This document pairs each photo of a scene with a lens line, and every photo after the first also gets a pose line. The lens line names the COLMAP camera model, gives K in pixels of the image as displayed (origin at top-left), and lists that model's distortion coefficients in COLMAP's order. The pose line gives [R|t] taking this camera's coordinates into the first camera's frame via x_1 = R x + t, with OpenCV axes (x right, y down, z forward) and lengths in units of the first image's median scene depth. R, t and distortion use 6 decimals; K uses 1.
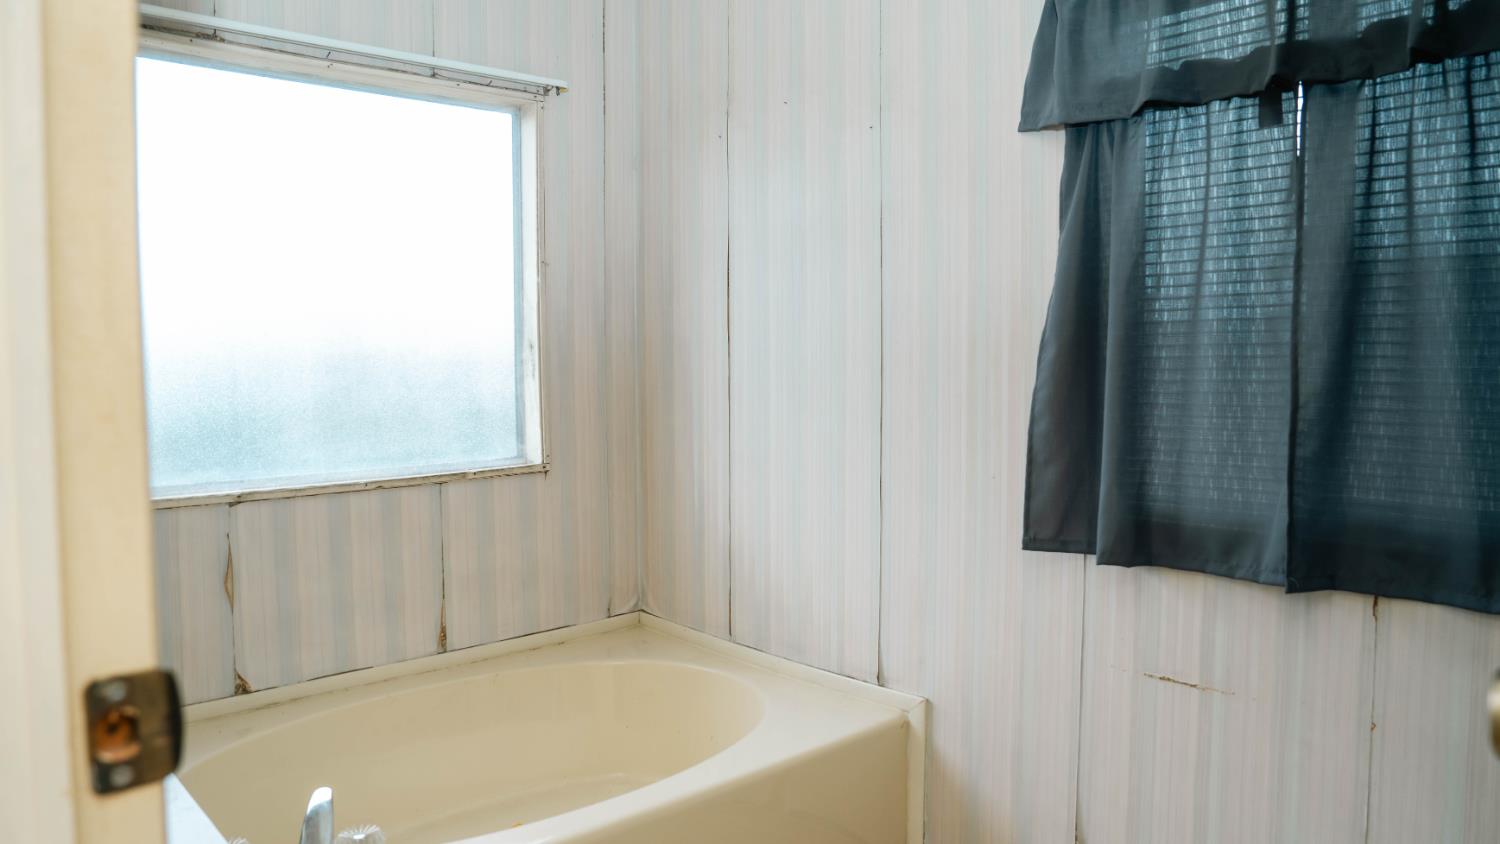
lens RADIAL K [[1046.0, 0, 749.9], [0, 1046.0, 414.2], [0, 0, 1]] dist [-0.115839, 0.096786]
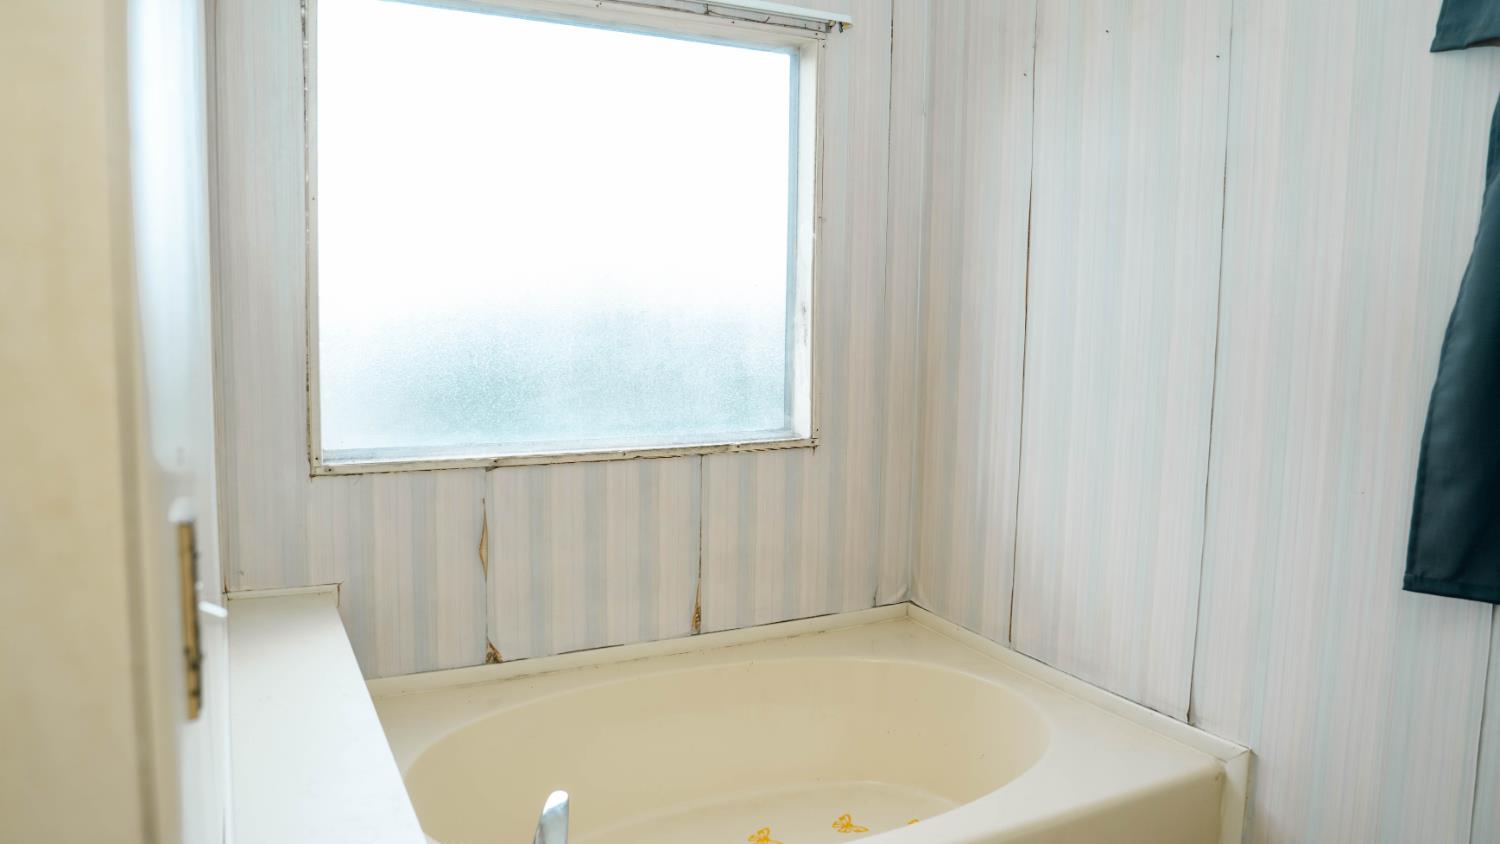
lens RADIAL K [[1046.0, 0, 745.5], [0, 1046.0, 413.2], [0, 0, 1]] dist [-0.122818, 0.105084]
pose [[0.966420, 0.047278, -0.252582, -0.024936], [-0.036956, 0.998283, 0.045456, -0.015068], [0.254297, -0.034595, 0.966507, 0.102288]]
